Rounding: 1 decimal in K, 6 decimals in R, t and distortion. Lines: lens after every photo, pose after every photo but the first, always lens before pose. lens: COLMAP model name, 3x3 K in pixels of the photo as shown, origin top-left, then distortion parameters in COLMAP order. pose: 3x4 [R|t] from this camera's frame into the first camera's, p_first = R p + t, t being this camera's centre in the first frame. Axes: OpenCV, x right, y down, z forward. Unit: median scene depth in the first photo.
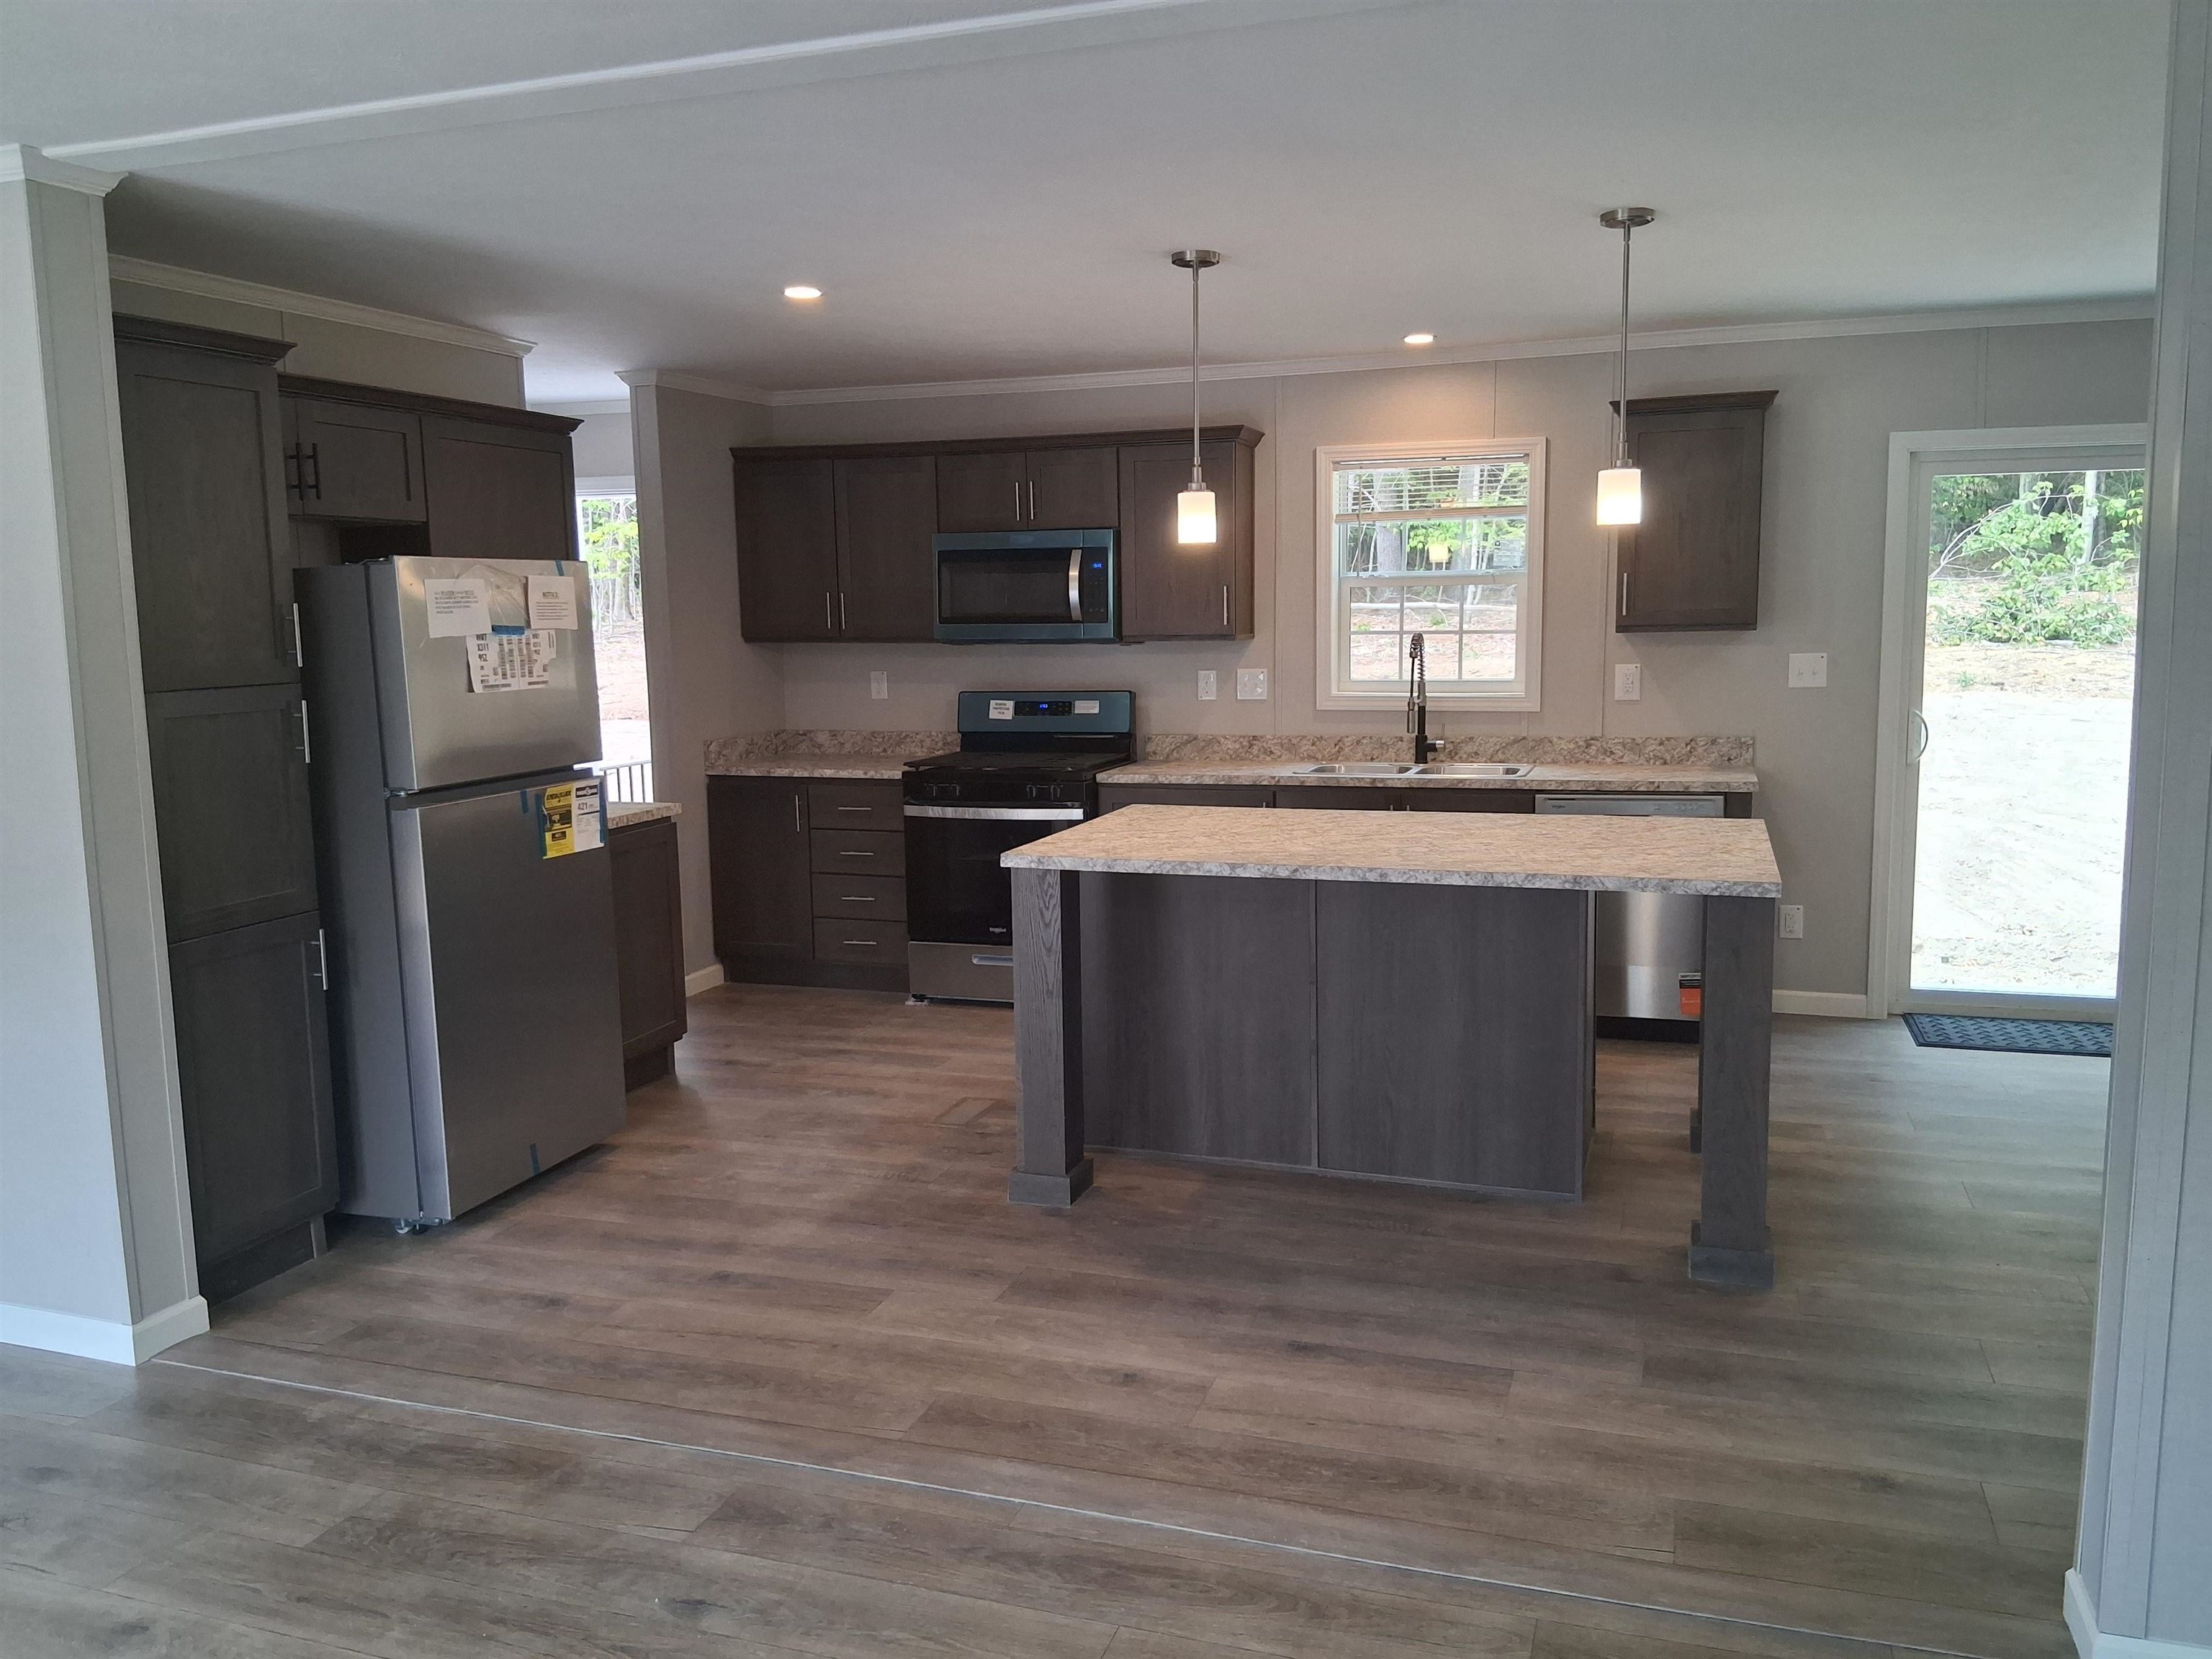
lens RADIAL K [[1665.5, 0, 1110.4], [0, 1665.5, 824.8], [0, 0, 1]] dist [0.146492, -0.254975]
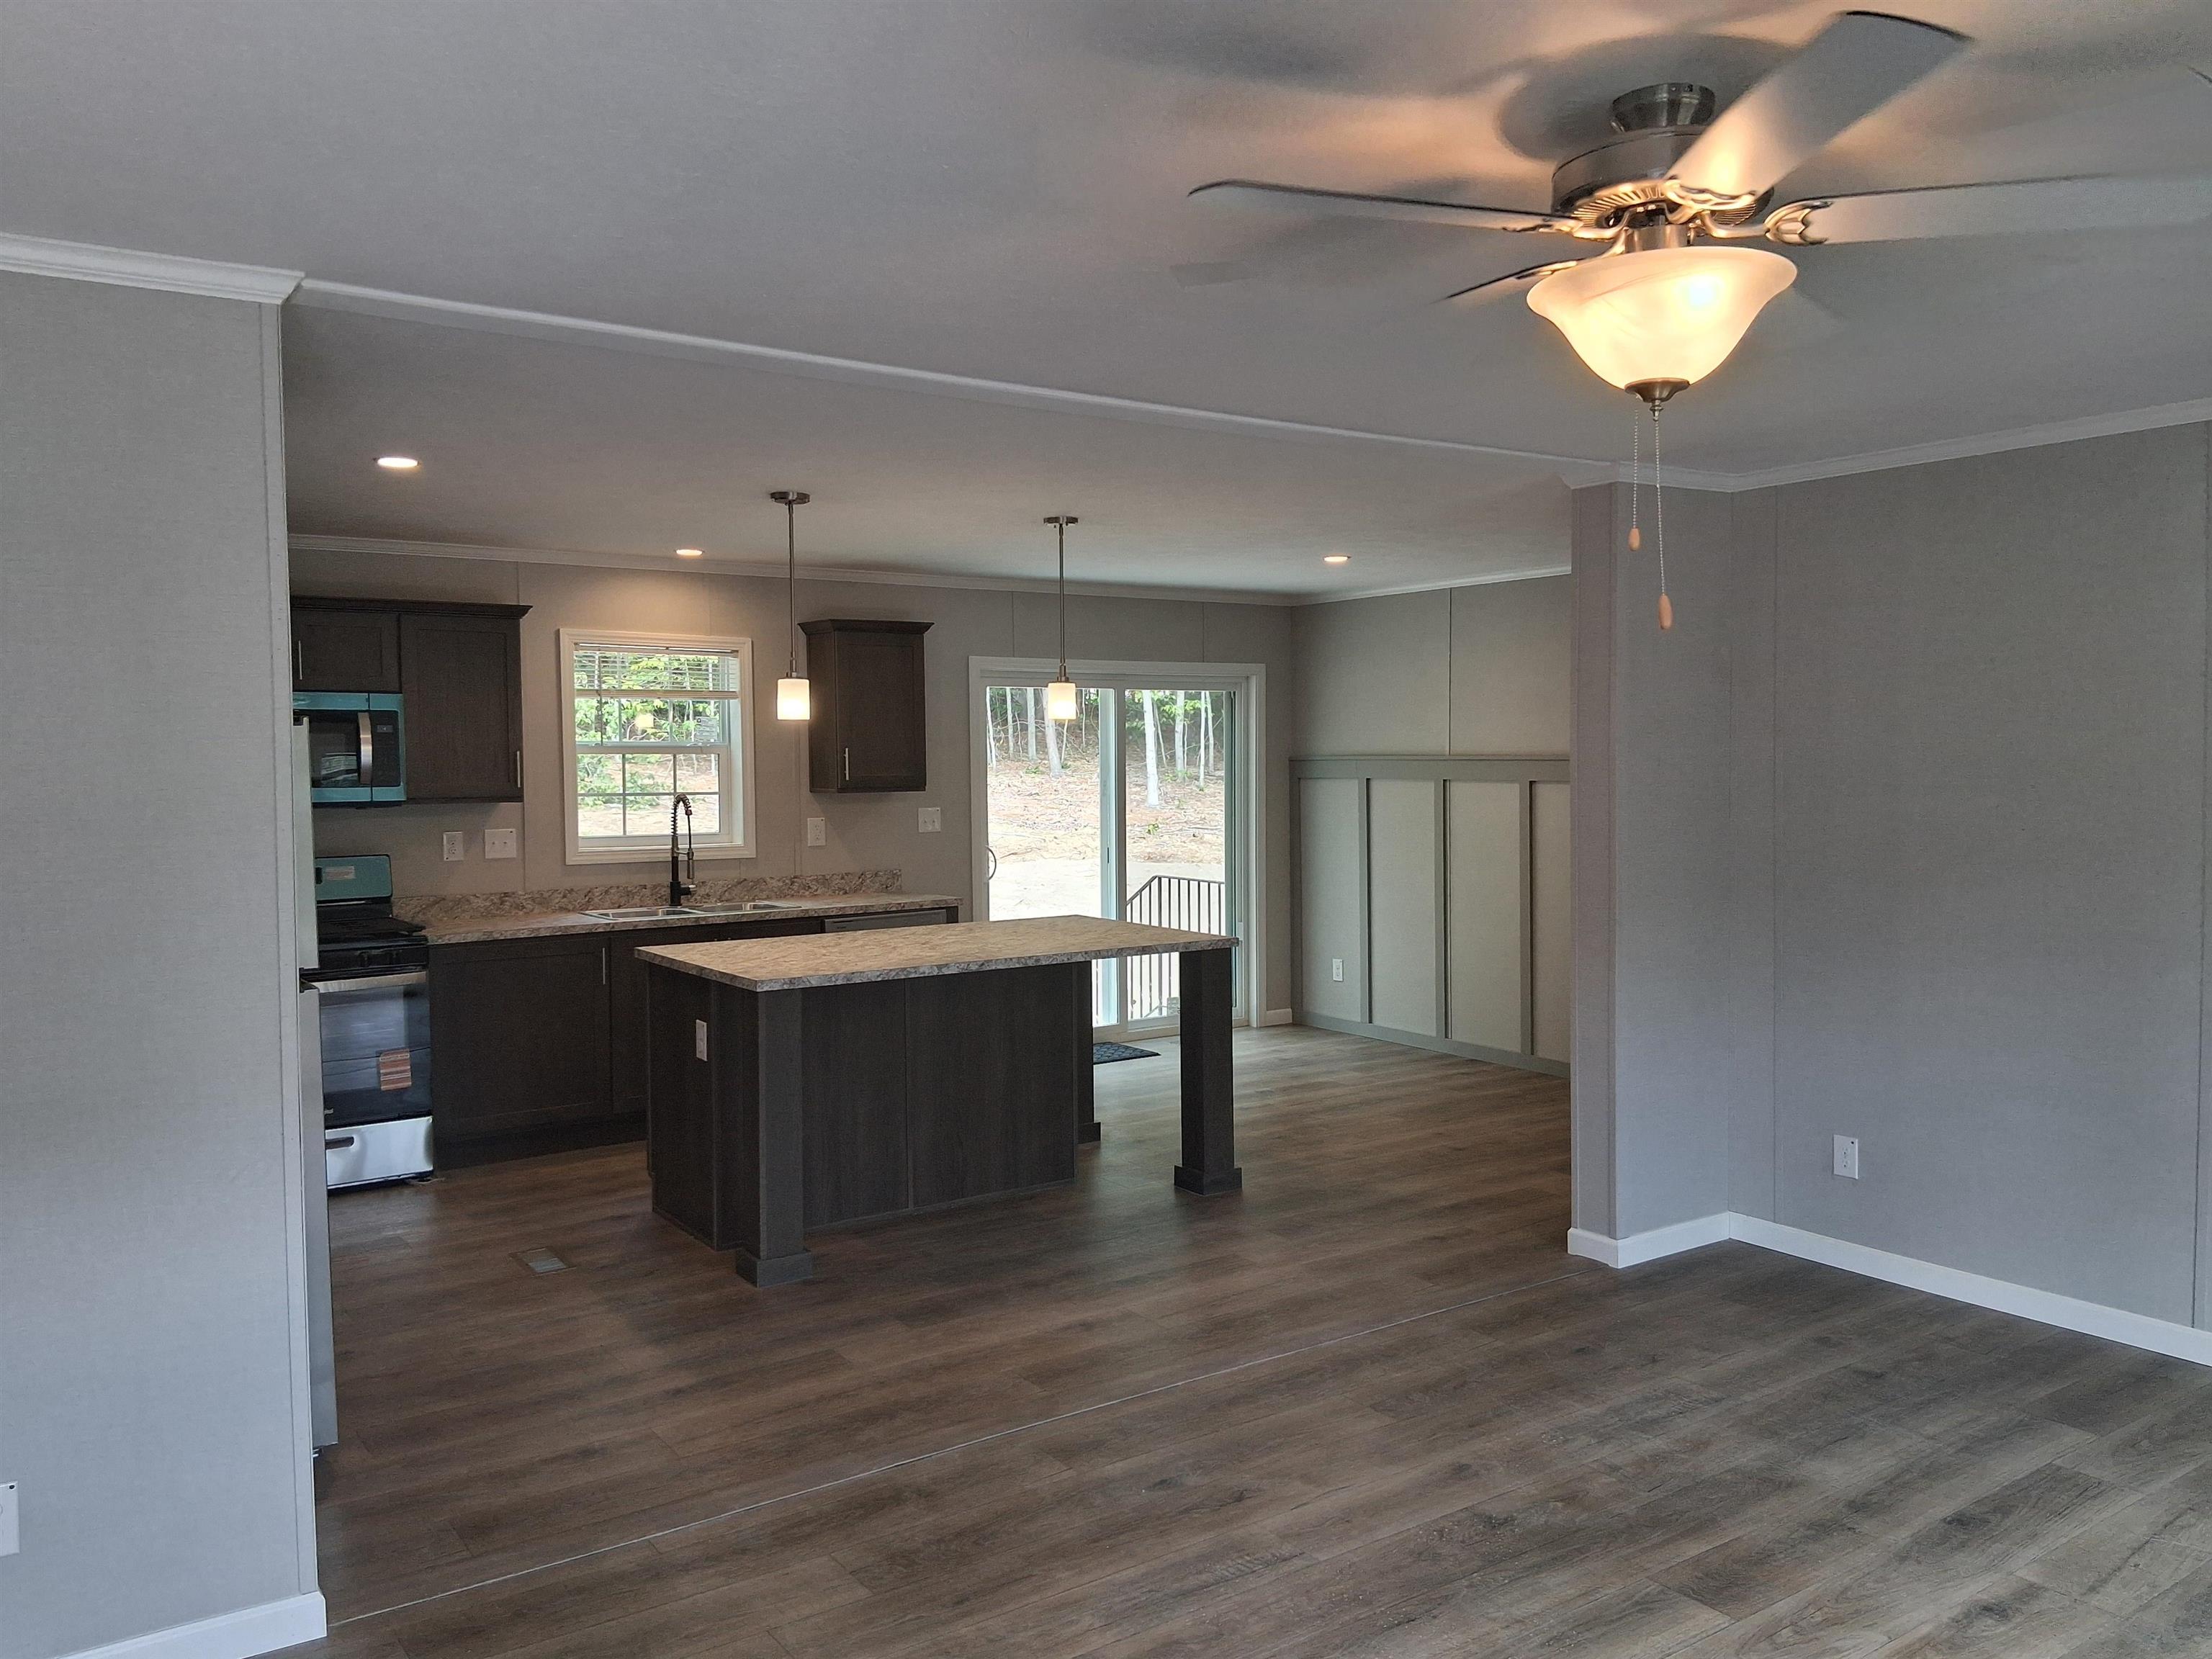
lens RADIAL K [[1667.2, 0, 1118.6], [0, 1667.2, 824.8], [0, 0, 1]] dist [0.130393, -0.216088]
pose [[0.591343, -0.023762, 0.806070, -0.798007], [0.103408, 0.993548, -0.046573, -0.009330], [-0.799762, 0.110895, 0.589985, 0.088778]]
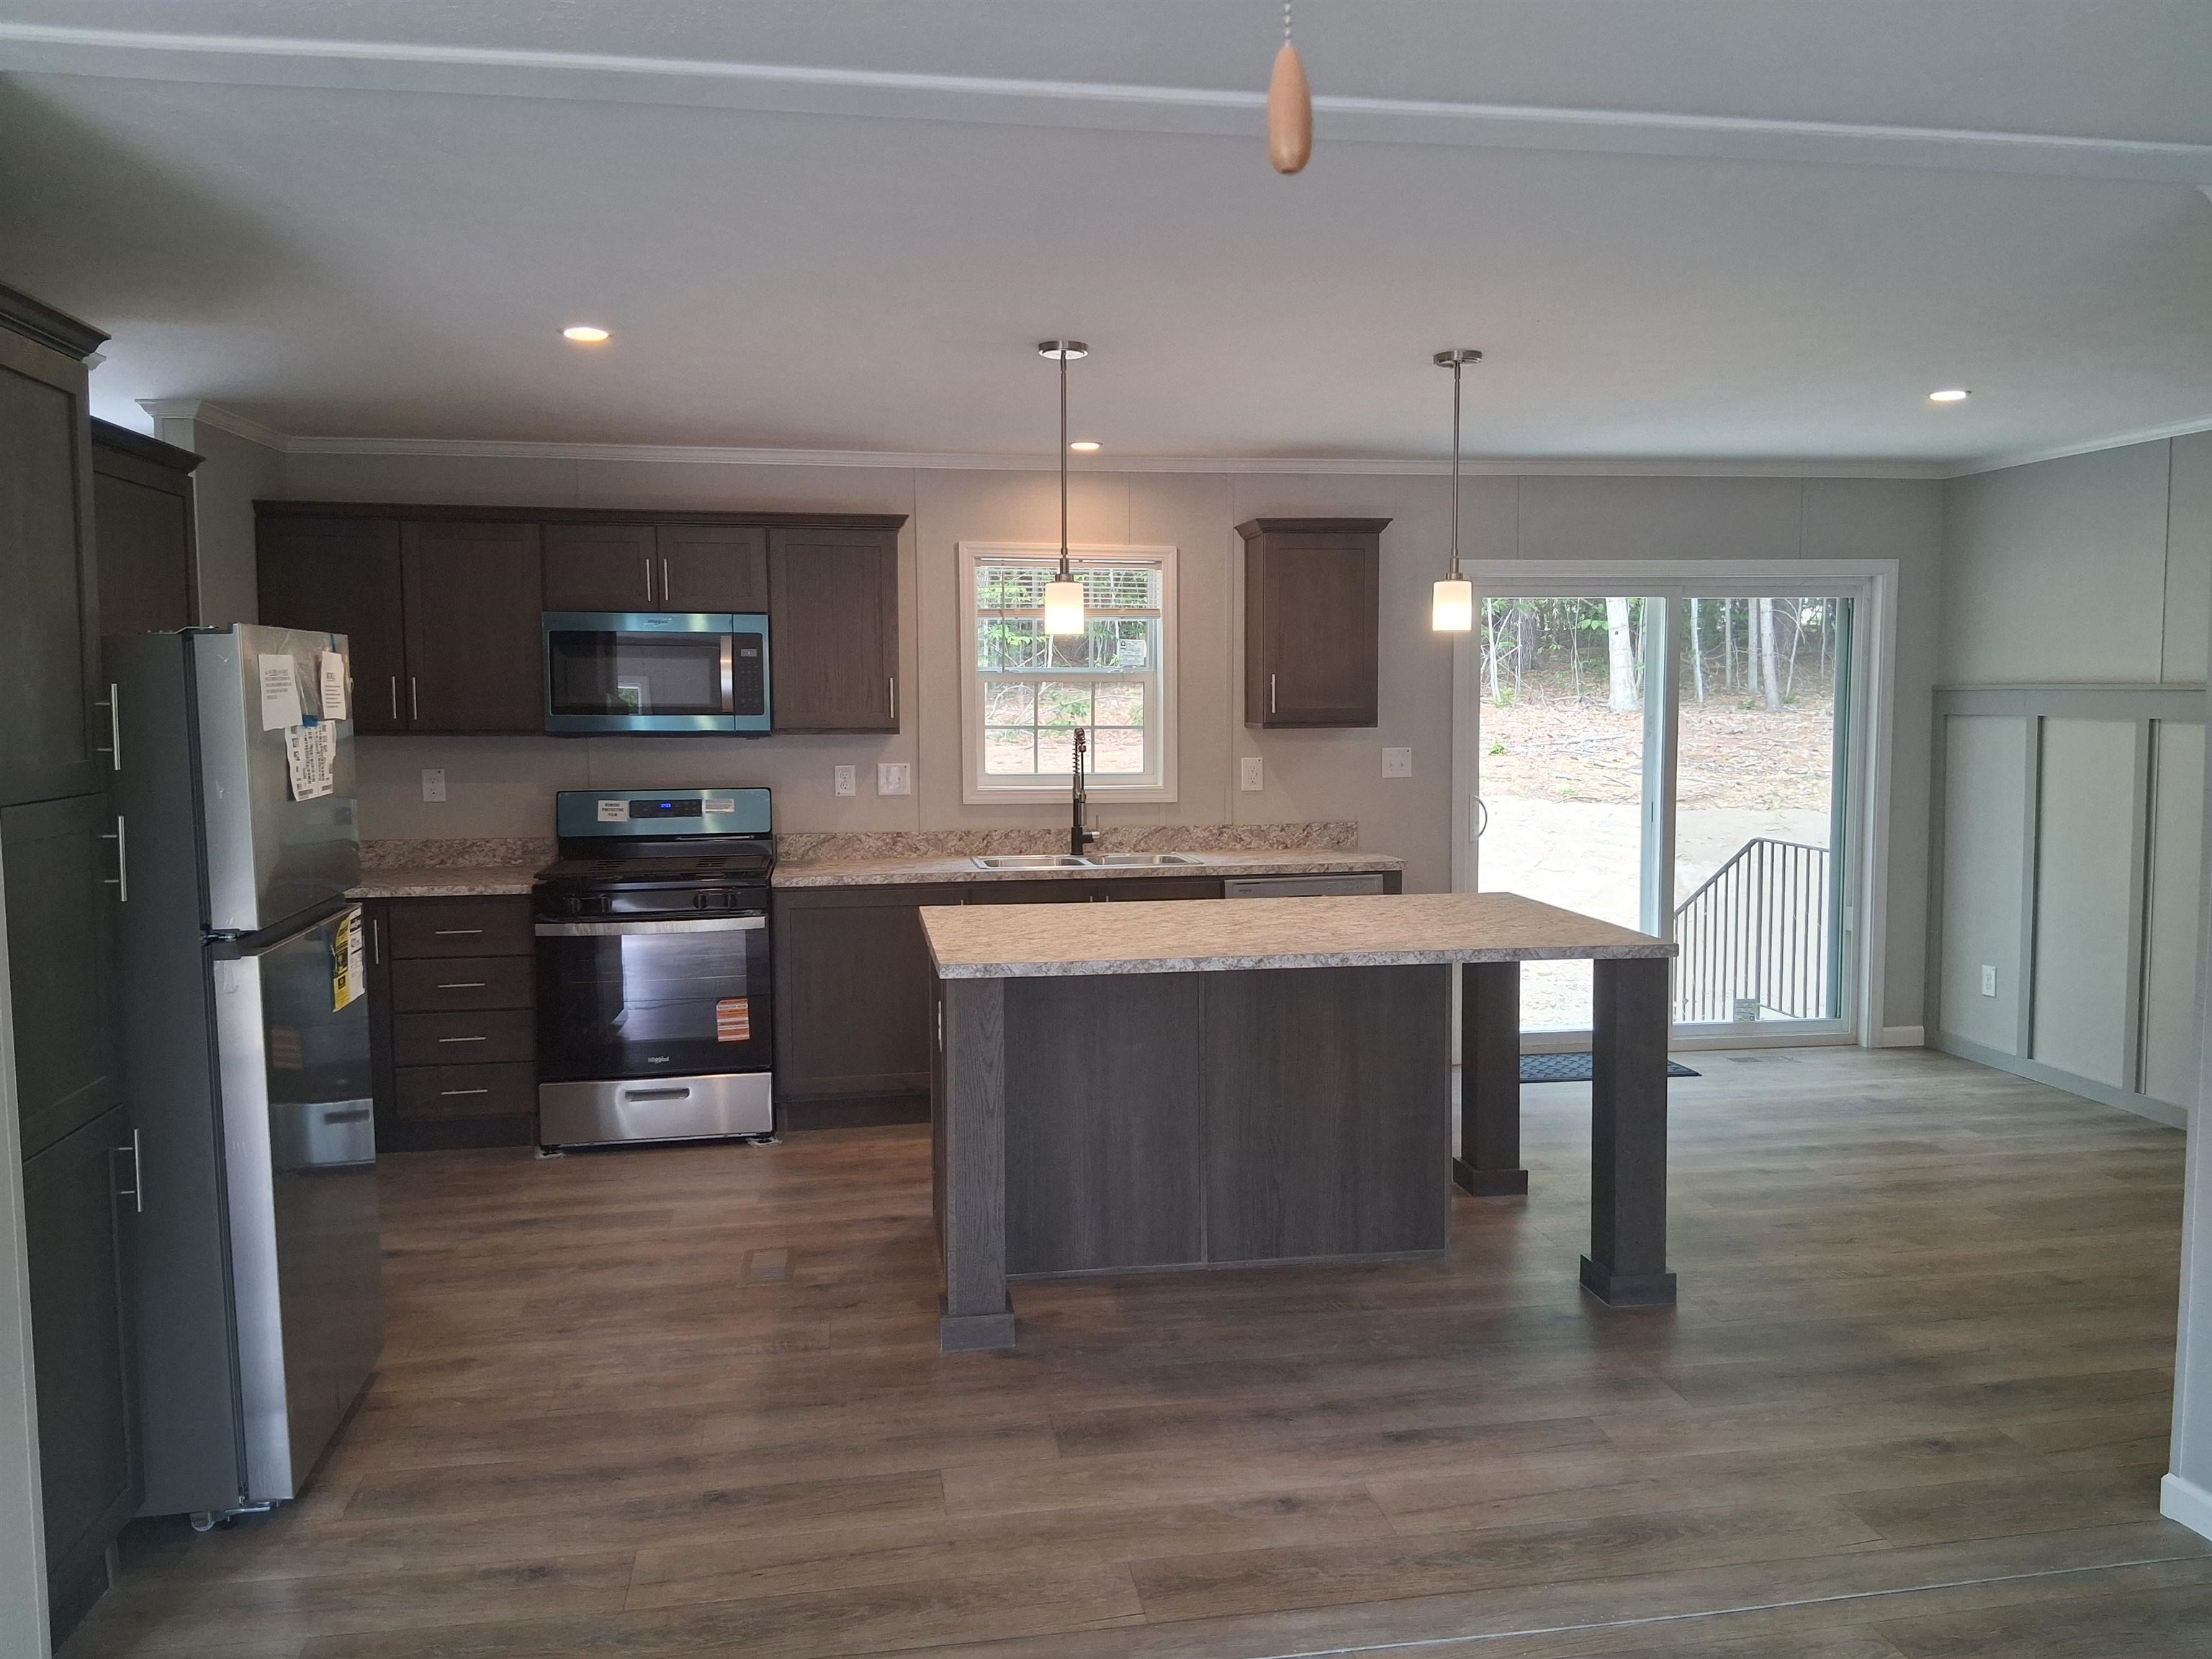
lens RADIAL K [[1667.2, 0, 1118.6], [0, 1667.2, 824.8], [0, 0, 1]] dist [0.130393, -0.216088]
pose [[0.879416, -0.025352, 0.475378, -0.384526], [0.052324, 0.997678, -0.043588, -0.013127], [-0.473169, 0.063205, 0.878701, 0.133850]]
